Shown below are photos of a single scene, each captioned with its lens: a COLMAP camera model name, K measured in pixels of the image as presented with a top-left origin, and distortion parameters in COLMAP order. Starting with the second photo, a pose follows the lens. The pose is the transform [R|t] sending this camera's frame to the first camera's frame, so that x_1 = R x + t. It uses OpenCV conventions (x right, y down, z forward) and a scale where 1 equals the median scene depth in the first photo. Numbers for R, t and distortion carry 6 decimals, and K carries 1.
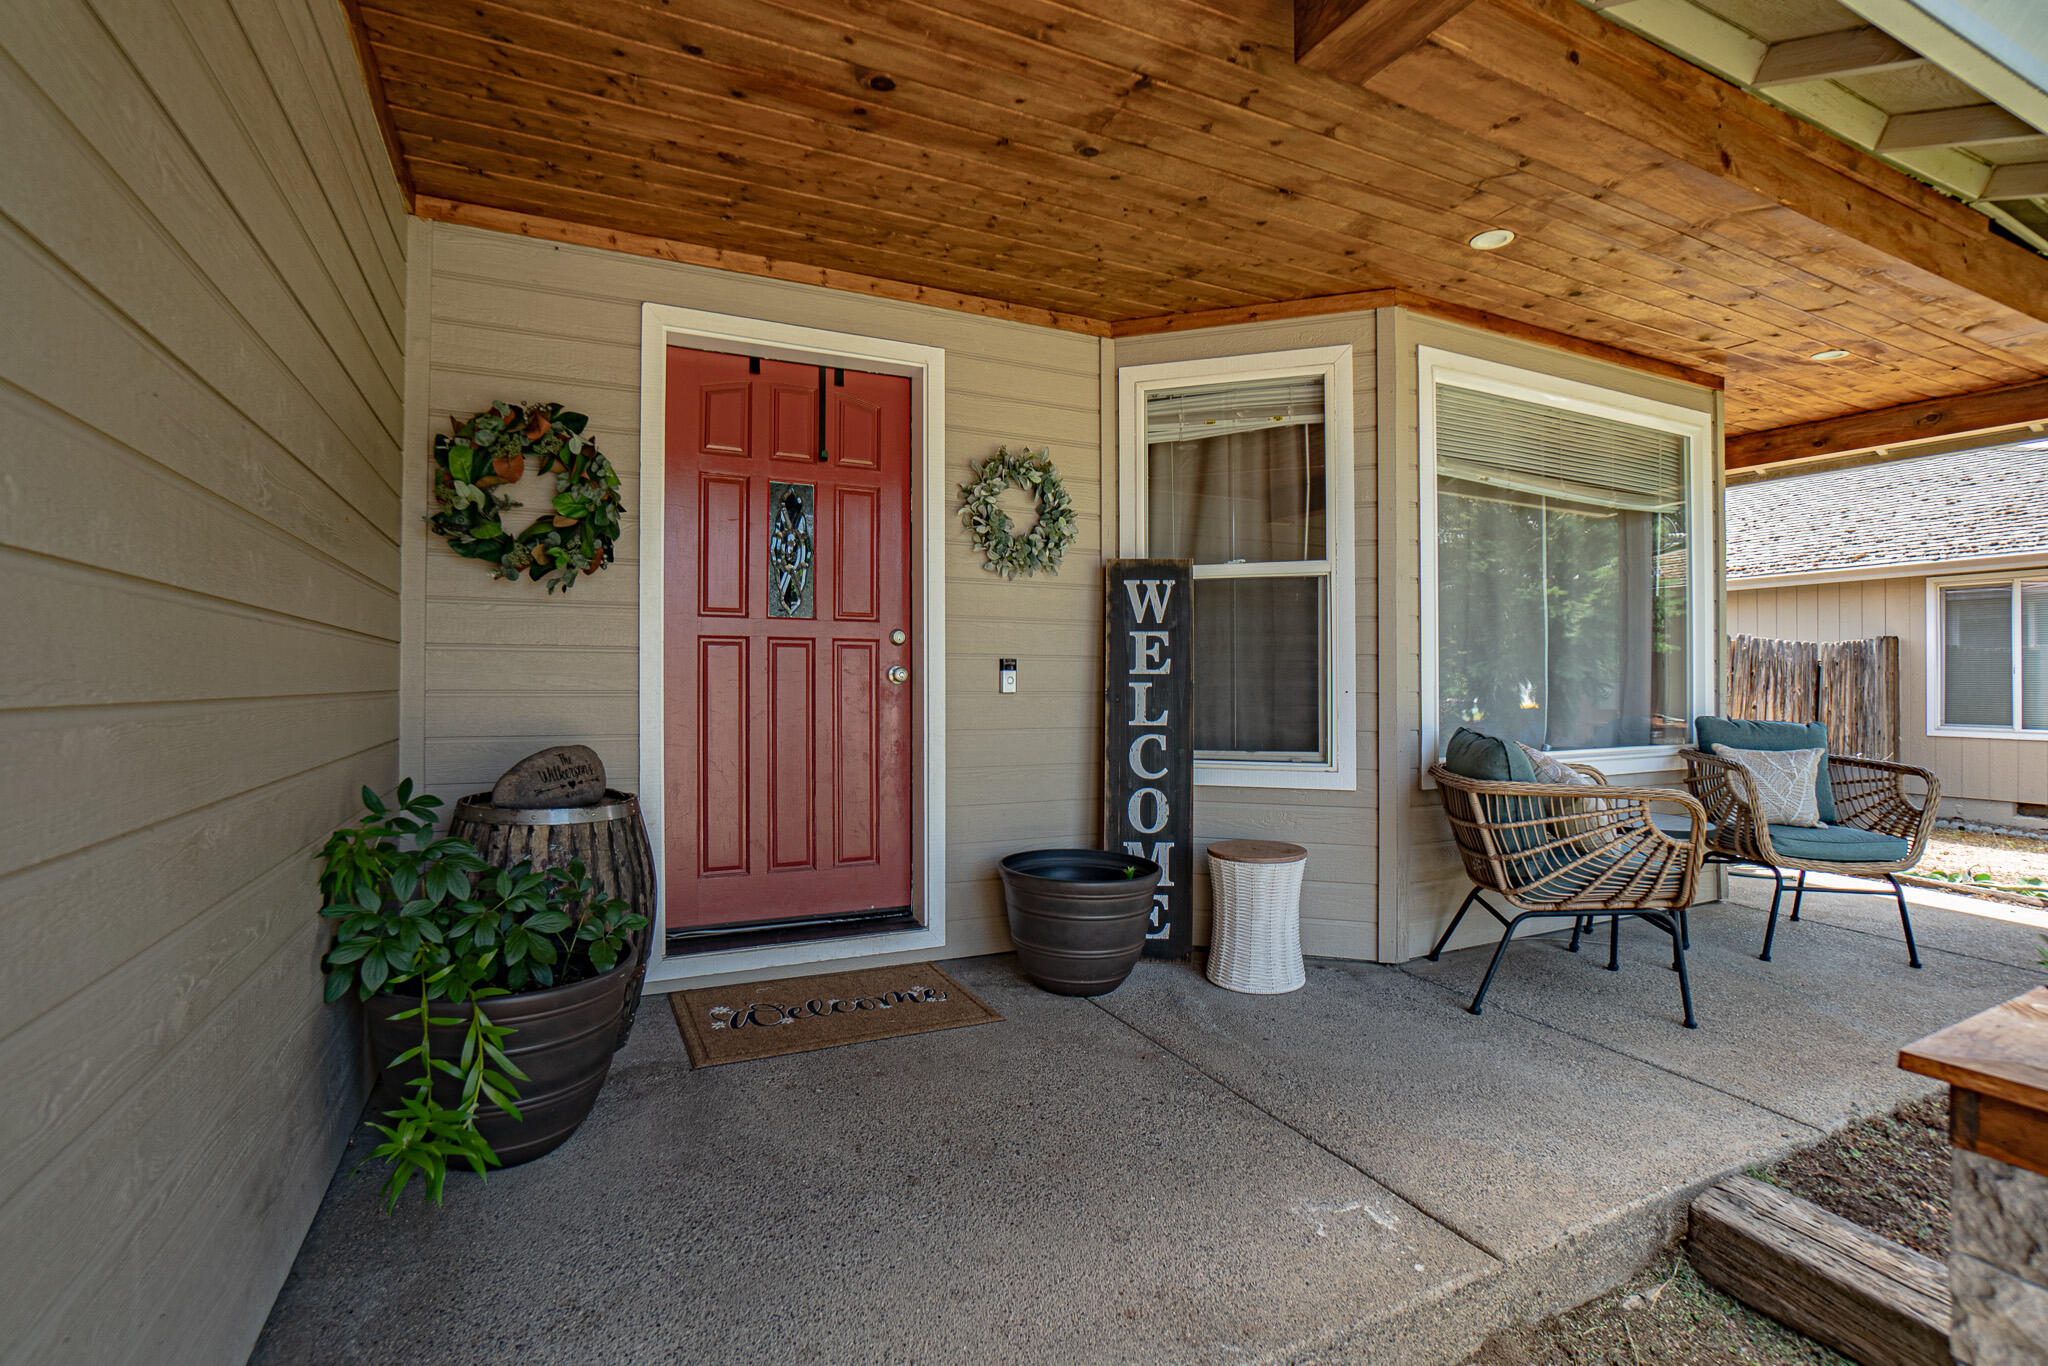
lens RADIAL K [[947.5, 0, 1011.4], [0, 947.5, 681.9], [0, 0, 1]] dist [-0.048313, 0.011493]
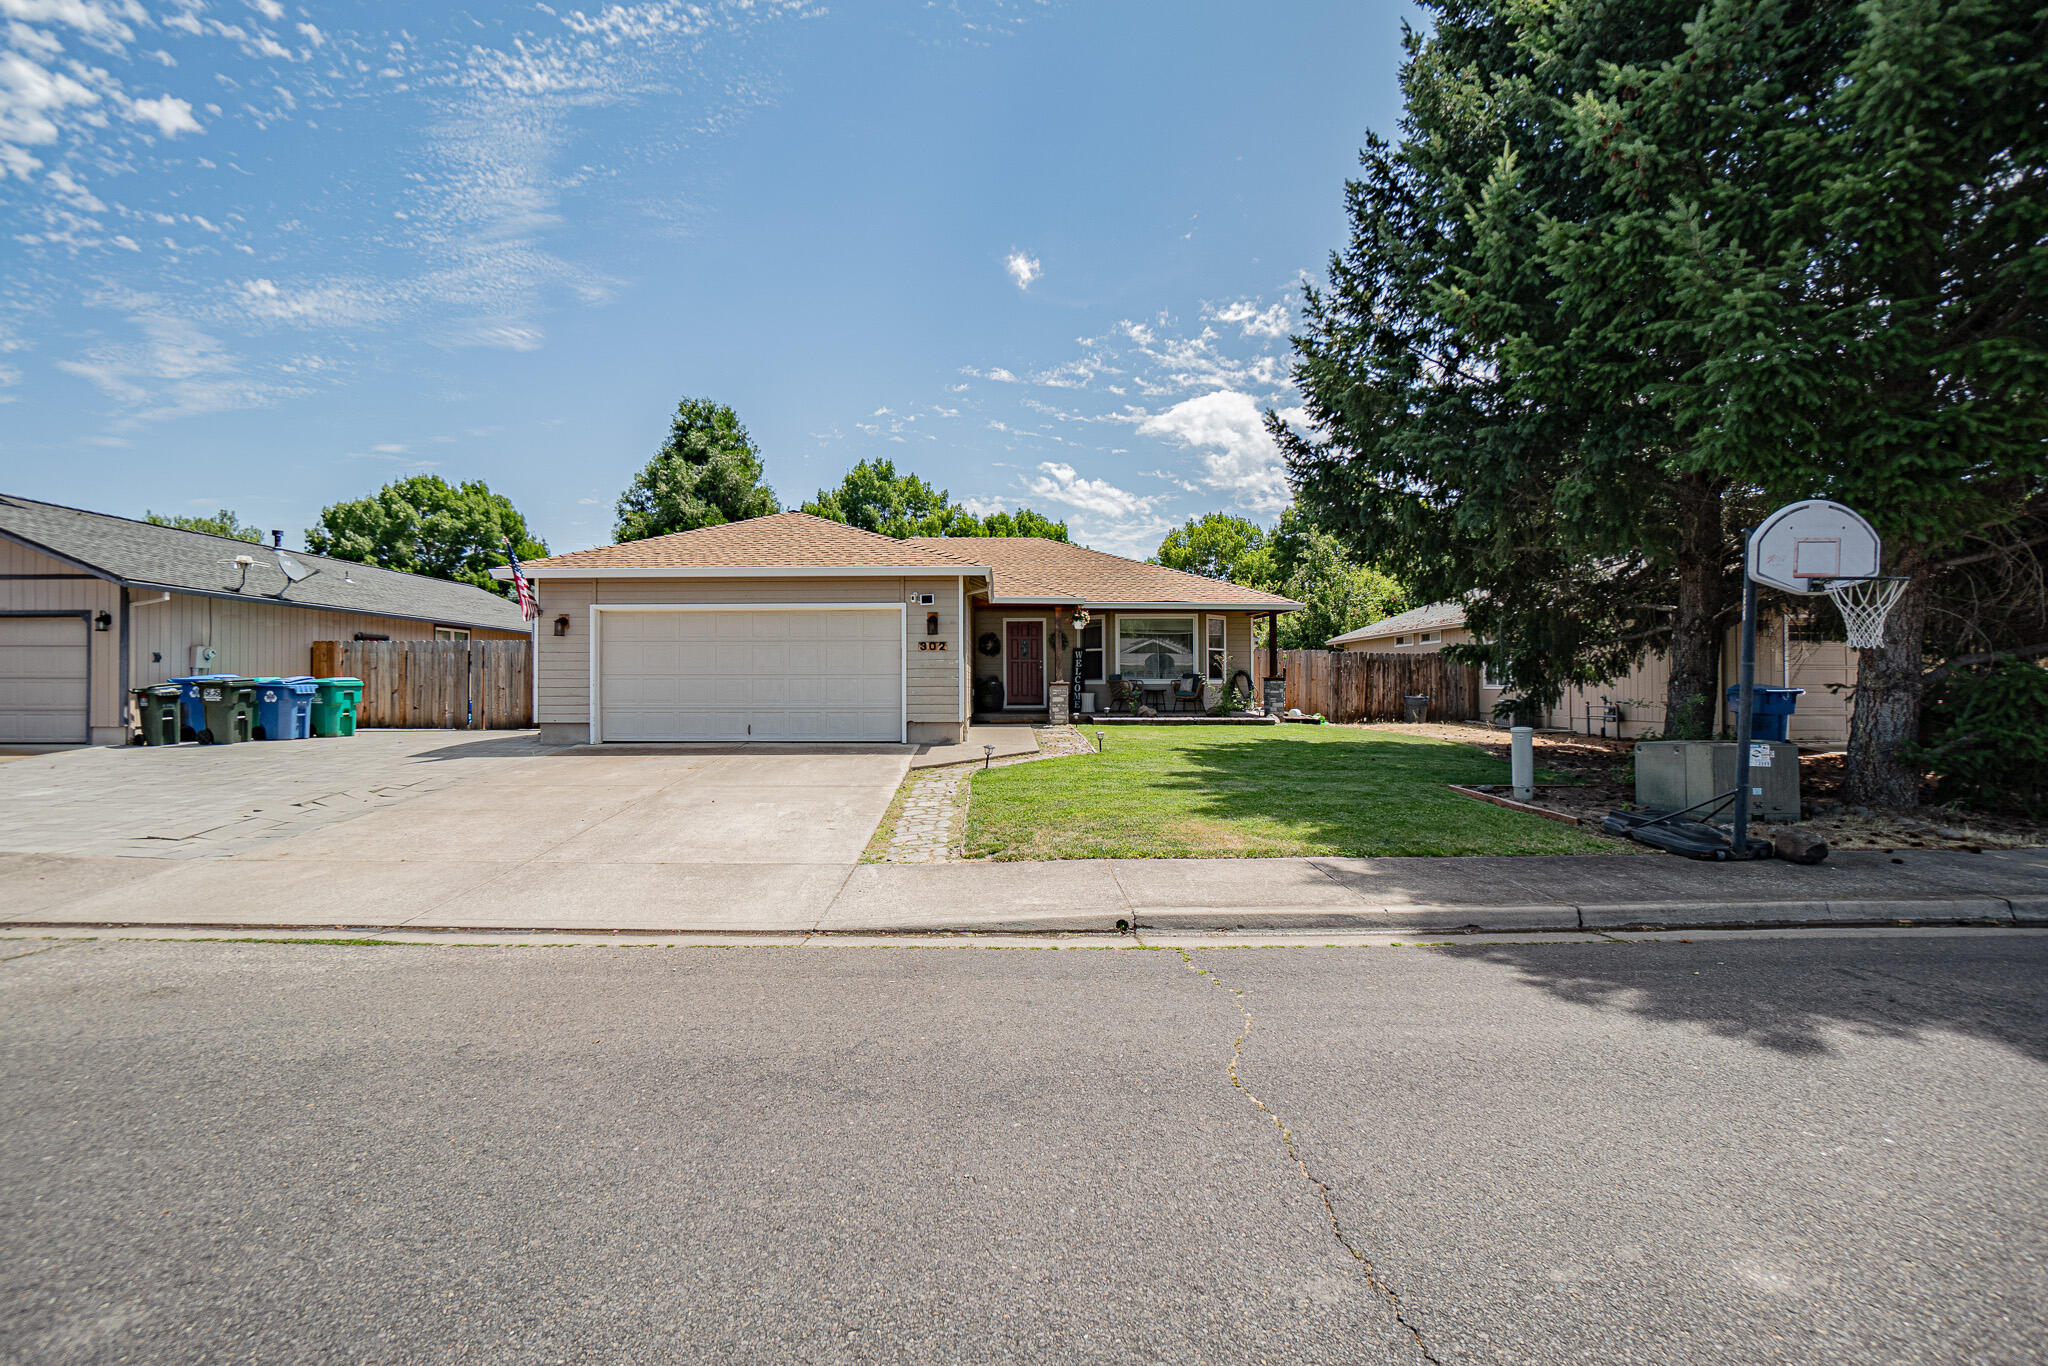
lens RADIAL K [[947.5, 0, 1040.2], [0, 947.5, 682.1], [0, 0, 1]] dist [-0.048313, 0.011493]
pose [[0.922092, -0.010213, -0.386837, 2.779724], [0.007339, 0.999933, -0.008905, 0.176943], [0.386902, 0.005373, 0.922105, -5.823263]]
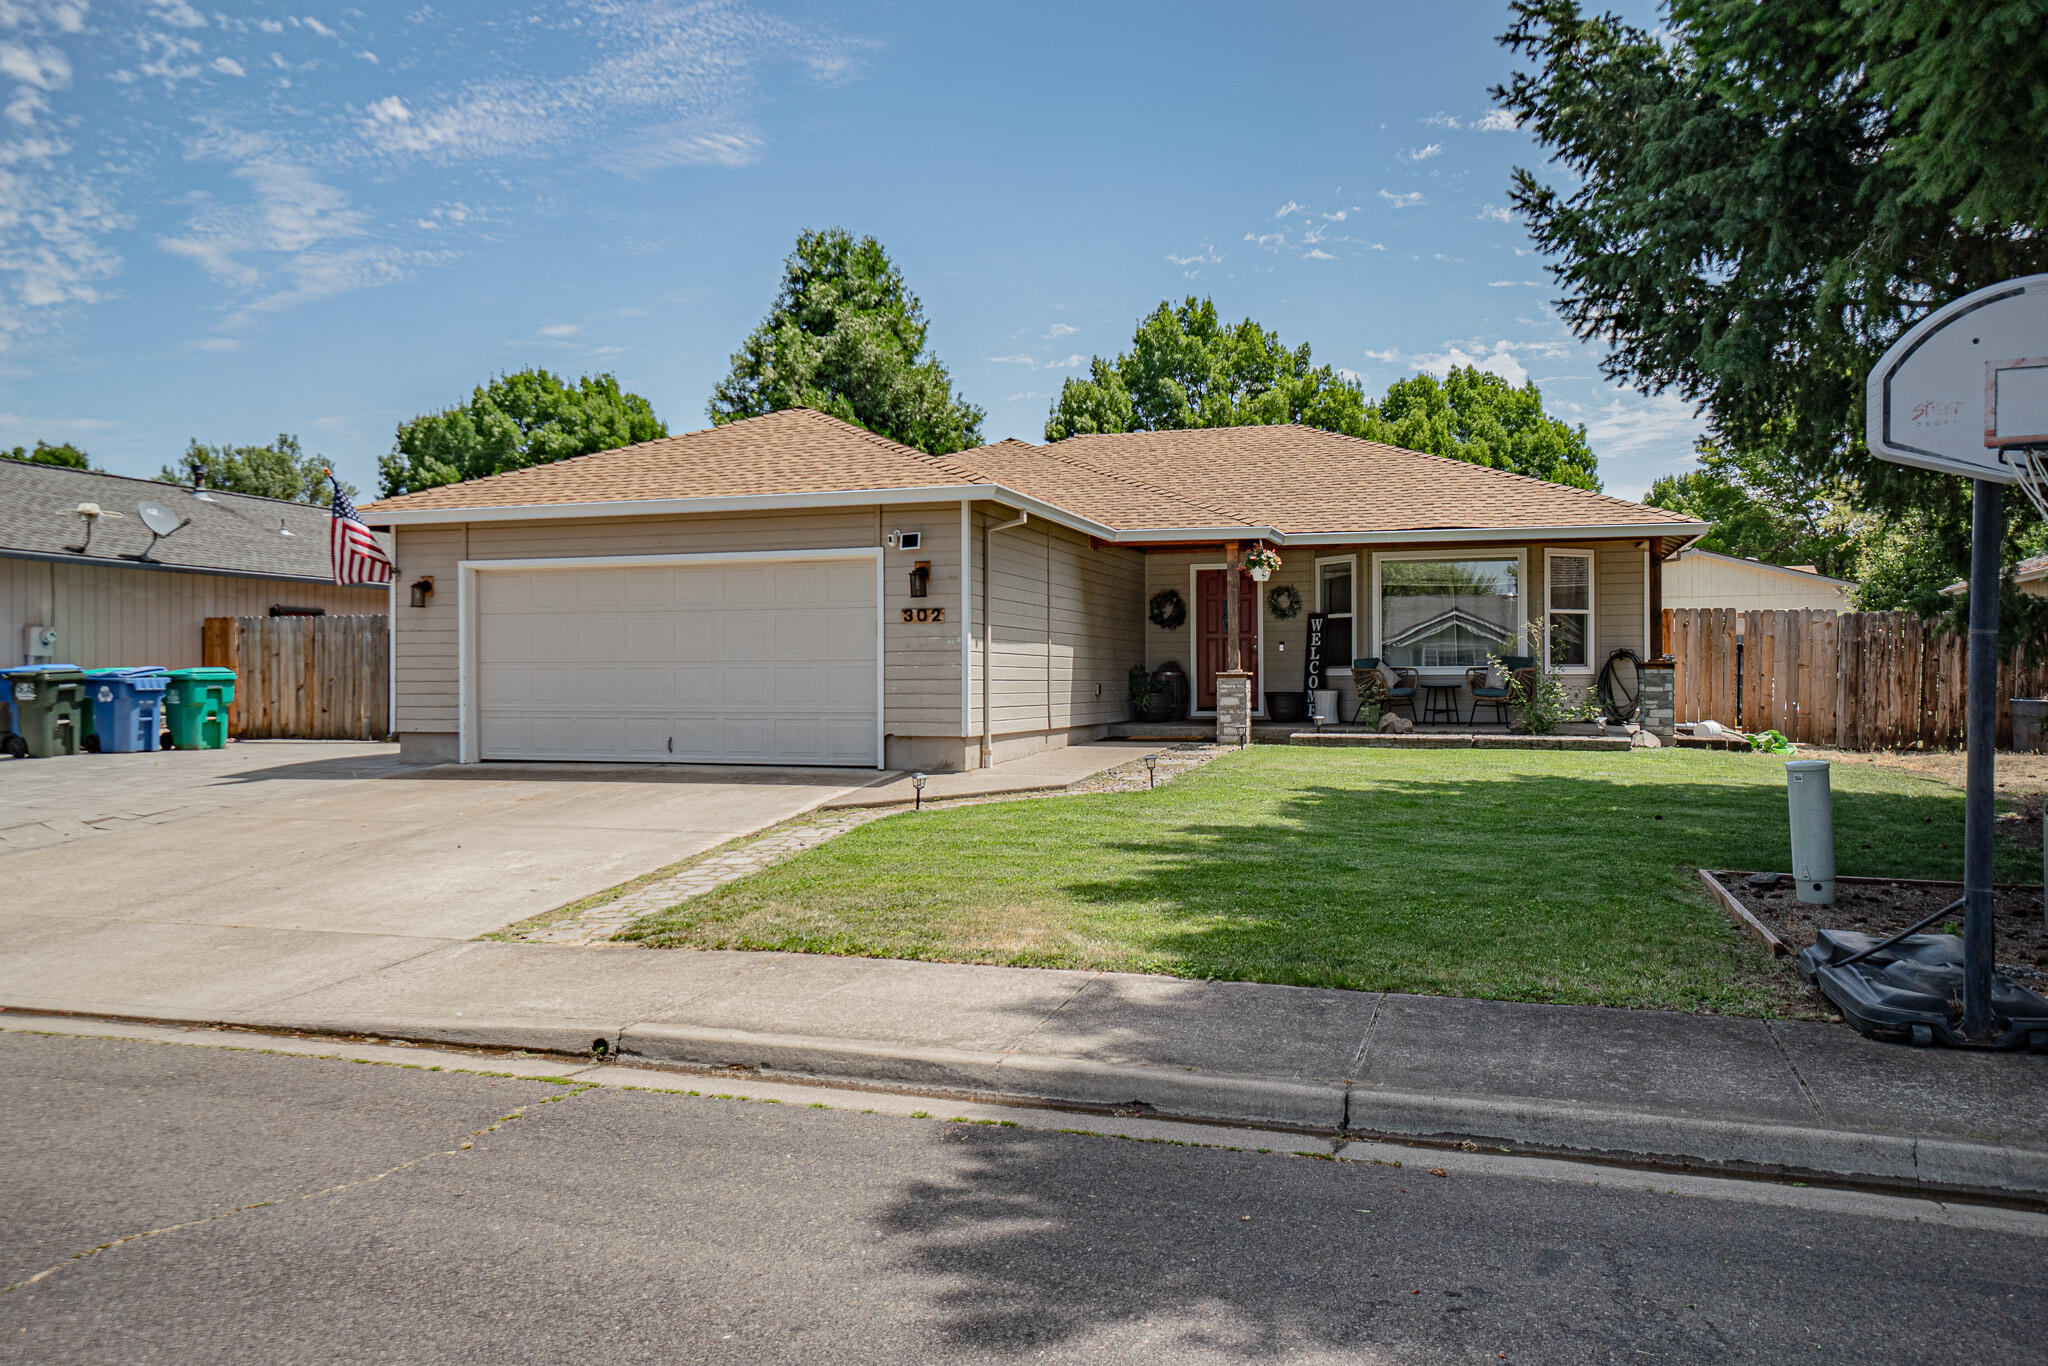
lens RADIAL K [[1609.8, 0, 1024.1], [0, 1609.8, 664.5], [0, 0, 1]] dist [0.046314, -0.027825]
pose [[0.731318, -0.015205, -0.681868, 4.199644], [0.005646, 0.999852, -0.016241, 0.189845], [0.682014, 0.008027, 0.731295, -5.086572]]
